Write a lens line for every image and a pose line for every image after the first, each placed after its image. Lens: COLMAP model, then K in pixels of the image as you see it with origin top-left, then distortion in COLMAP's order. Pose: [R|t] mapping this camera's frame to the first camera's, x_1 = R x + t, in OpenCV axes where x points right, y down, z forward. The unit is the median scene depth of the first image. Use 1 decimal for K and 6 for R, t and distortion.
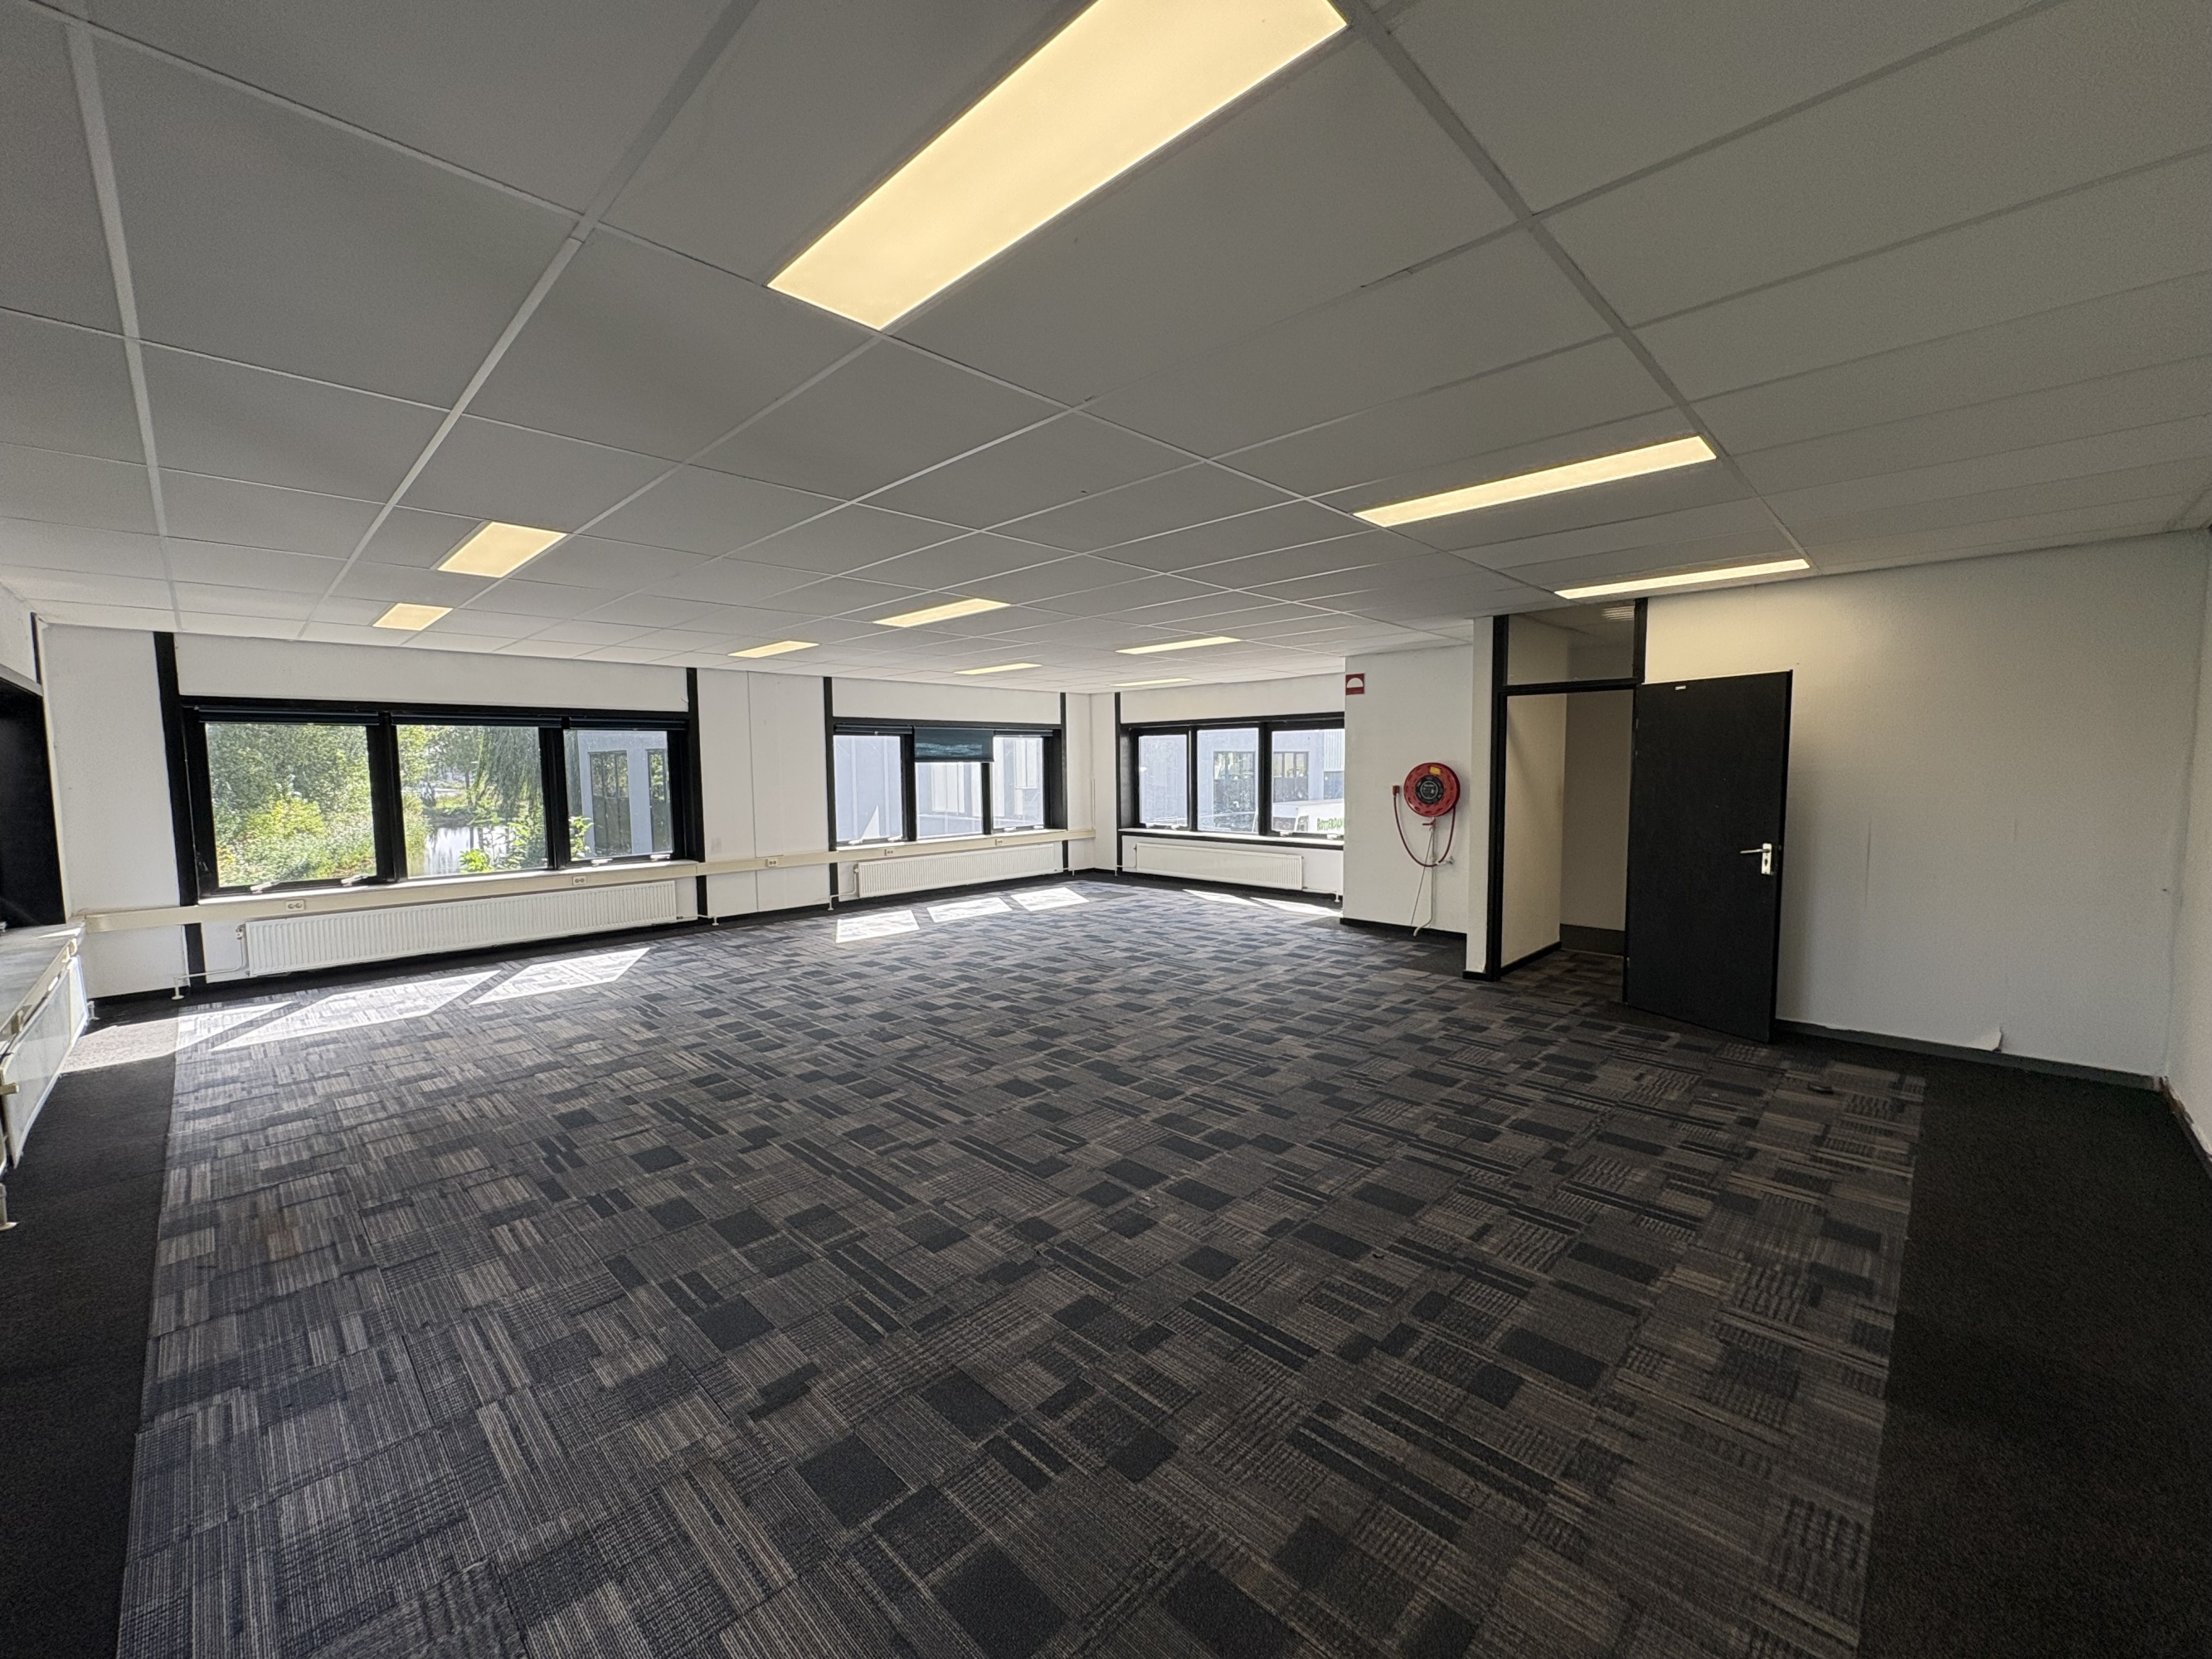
lens RADIAL K [[879.6, 0, 1106.0], [0, 879.6, 829.5], [0, 0, 1]] dist [0.000662, 0.000176]
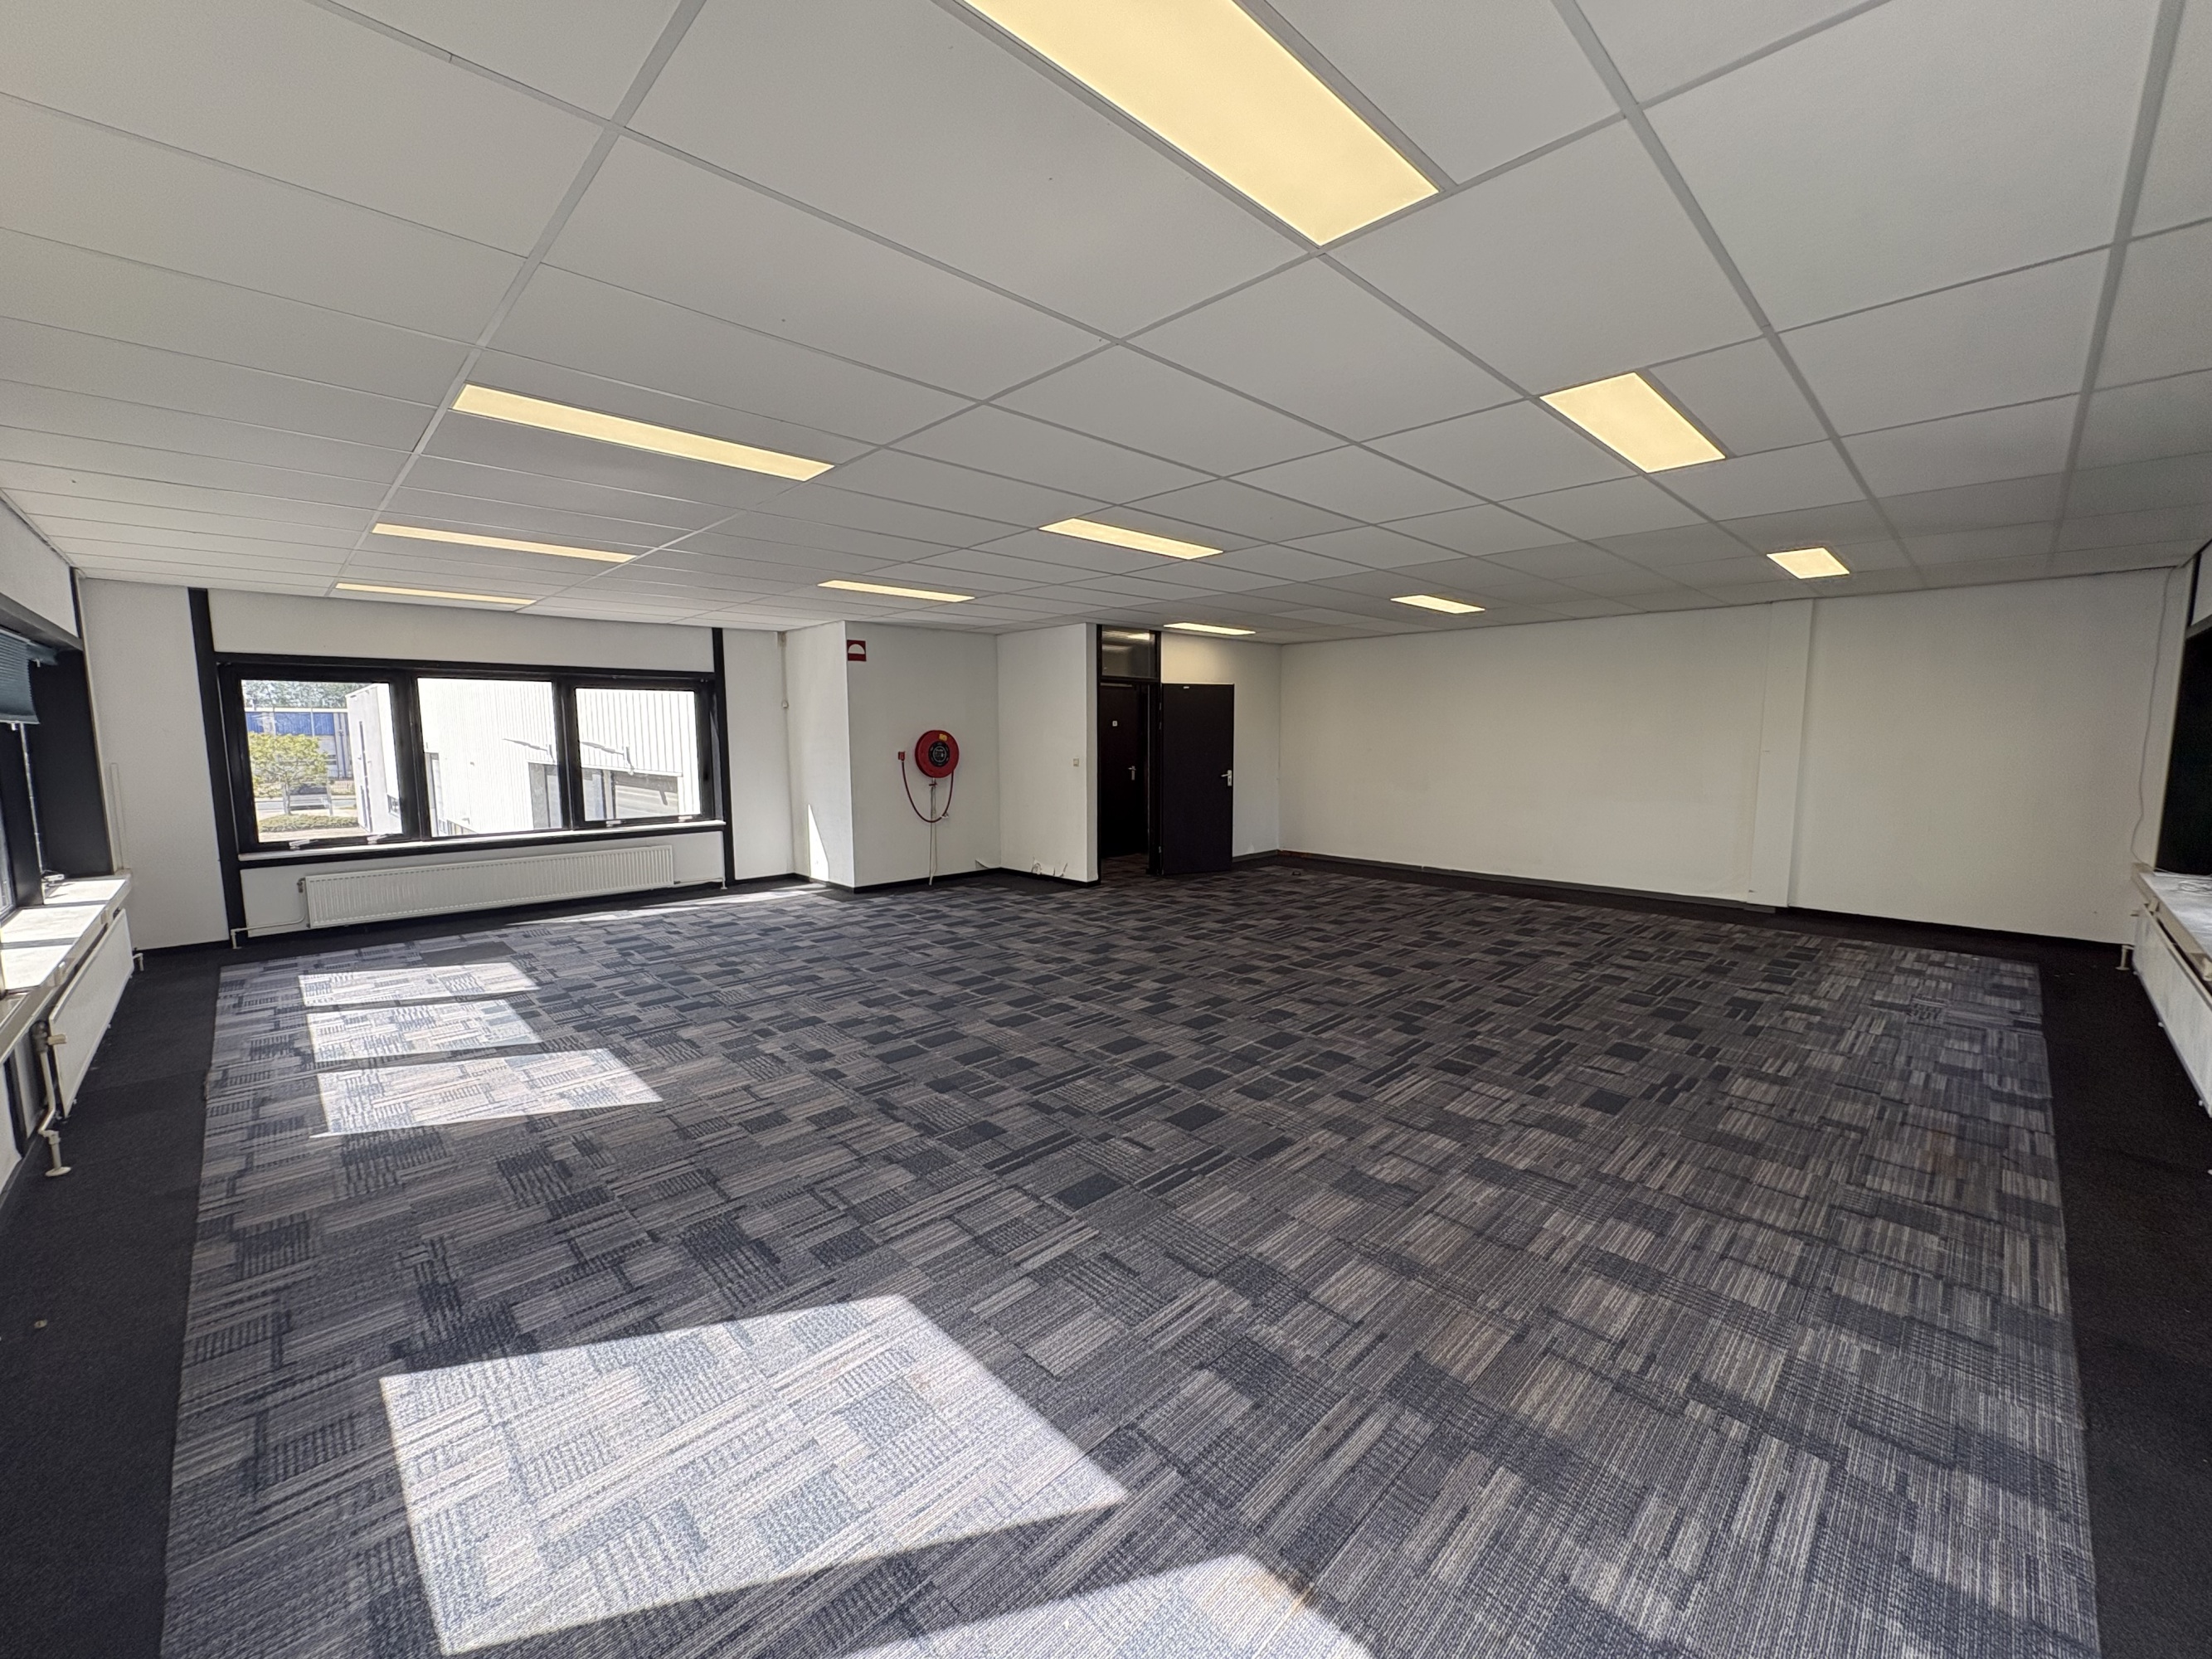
lens RADIAL K [[879.6, 0, 1106.0], [0, 879.6, 829.5], [0, 0, 1]] dist [0.000662, 0.000176]
pose [[0.024230, -0.100948, 0.994597, -1.299080], [0.080078, 0.991888, 0.098722, -0.073126], [-0.996494, 0.077253, 0.032117, 1.273722]]
